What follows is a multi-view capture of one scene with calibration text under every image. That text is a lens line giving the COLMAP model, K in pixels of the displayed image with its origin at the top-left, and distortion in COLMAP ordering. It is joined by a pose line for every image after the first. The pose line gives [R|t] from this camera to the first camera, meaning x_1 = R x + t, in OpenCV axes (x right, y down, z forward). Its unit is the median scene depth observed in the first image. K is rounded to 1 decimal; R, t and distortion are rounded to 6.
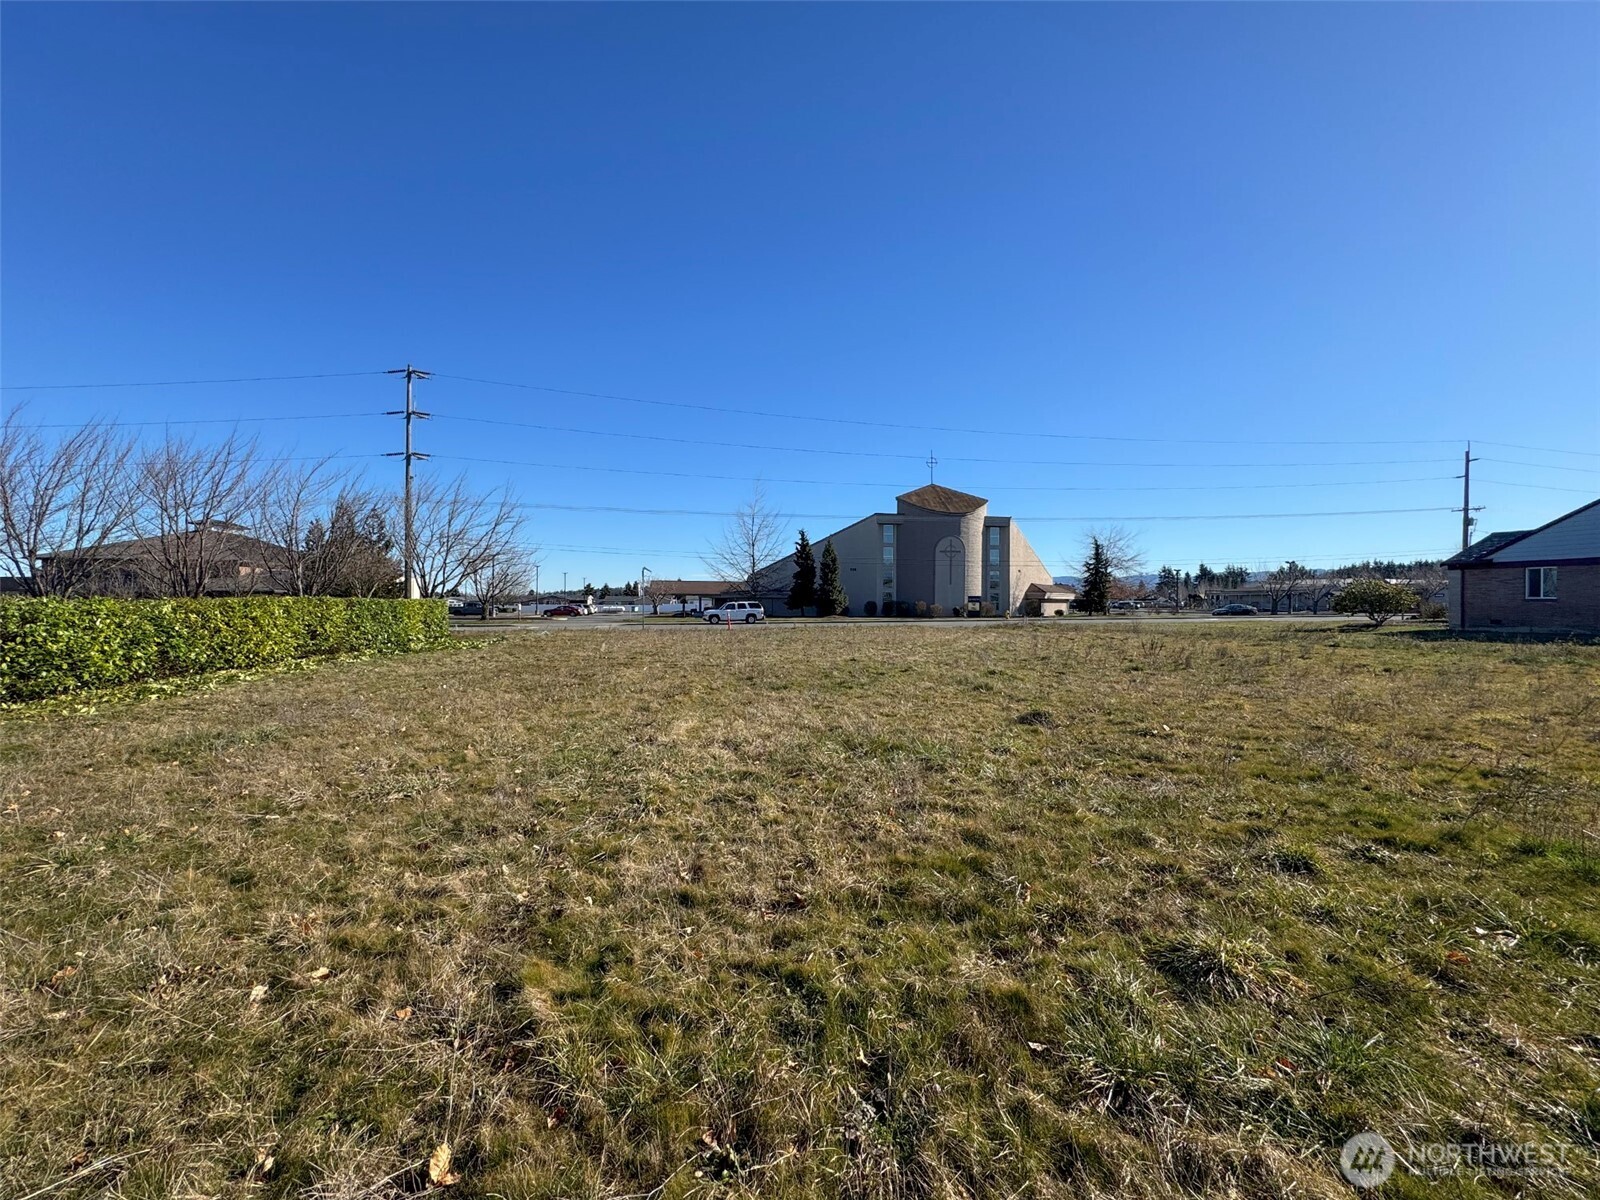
lens RADIAL K [[646.9, 0, 803.4], [0, 646.9, 605.3], [0, 0, 1]] dist [0.004170, 0.001005]
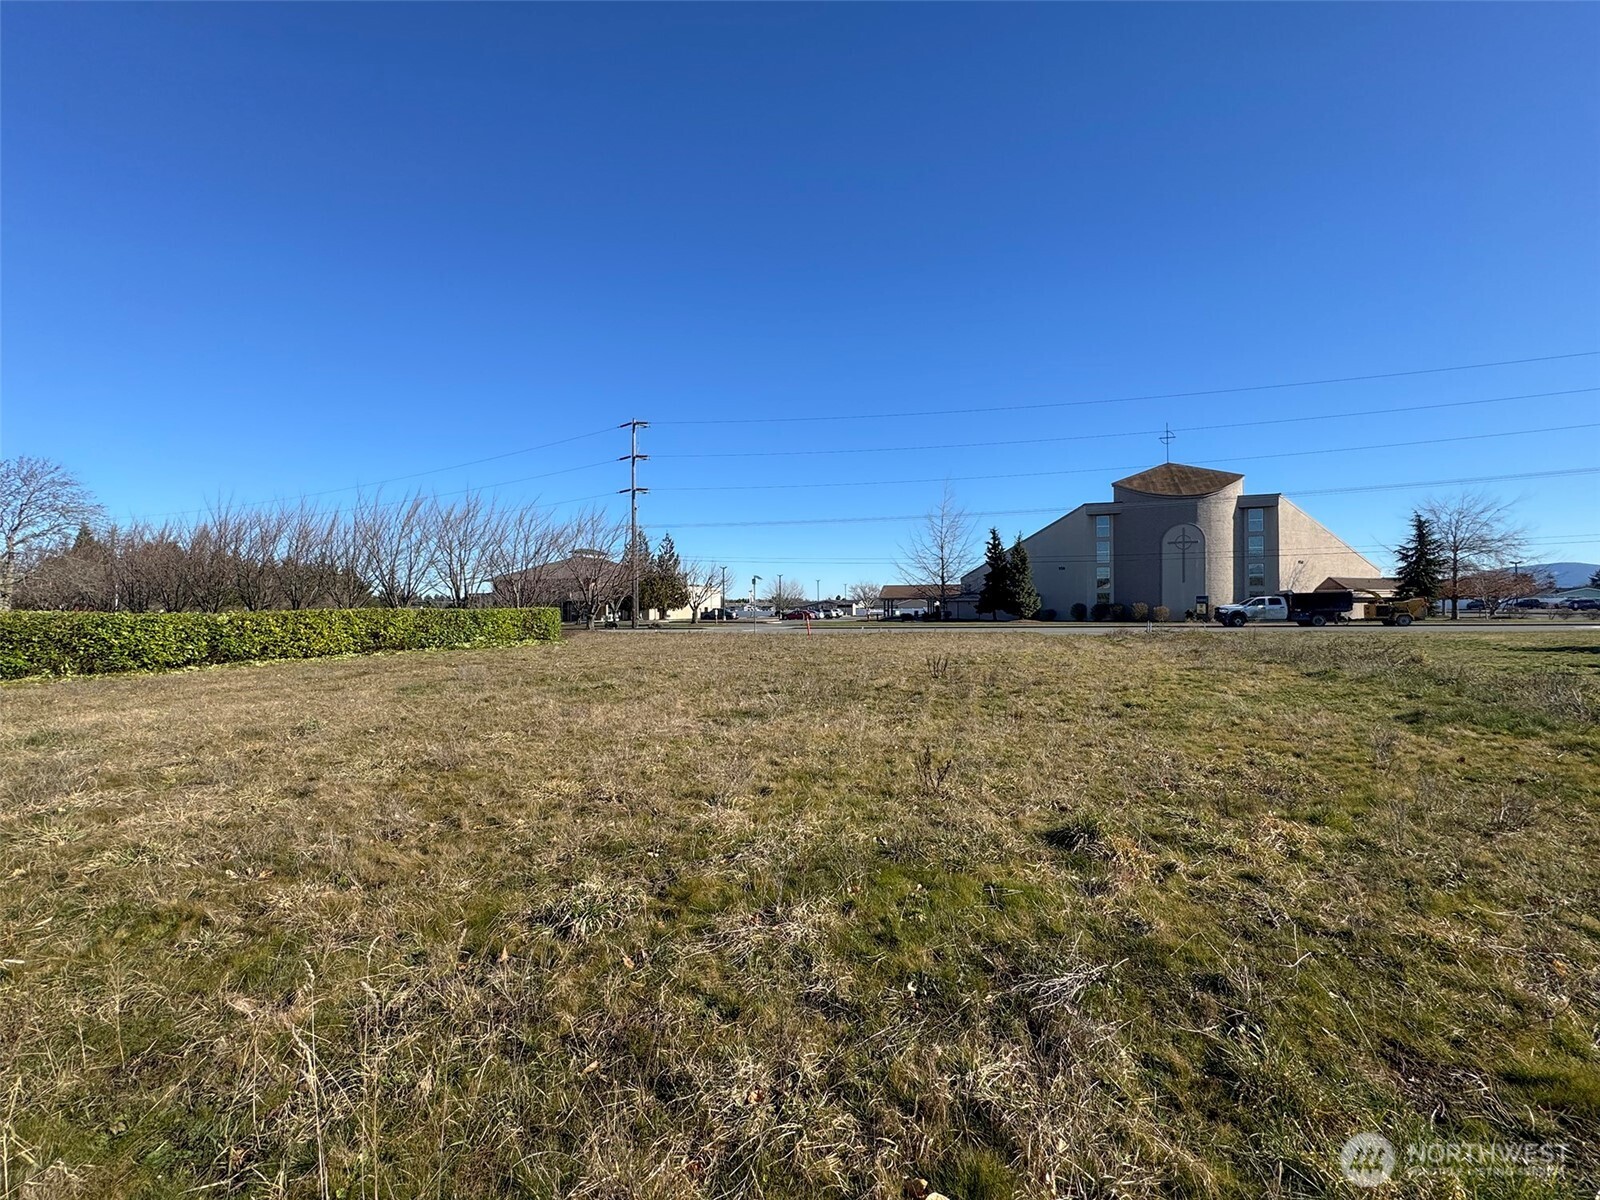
lens RADIAL K [[646.9, 0, 804.1], [0, 646.9, 586.1], [0, 0, 1]] dist [0.004170, 0.001005]
pose [[0.881529, -0.023333, -0.471553, 0.193609], [0.007040, 0.999317, -0.036287, -0.001319], [0.472078, 0.028668, 0.881091, 0.051876]]
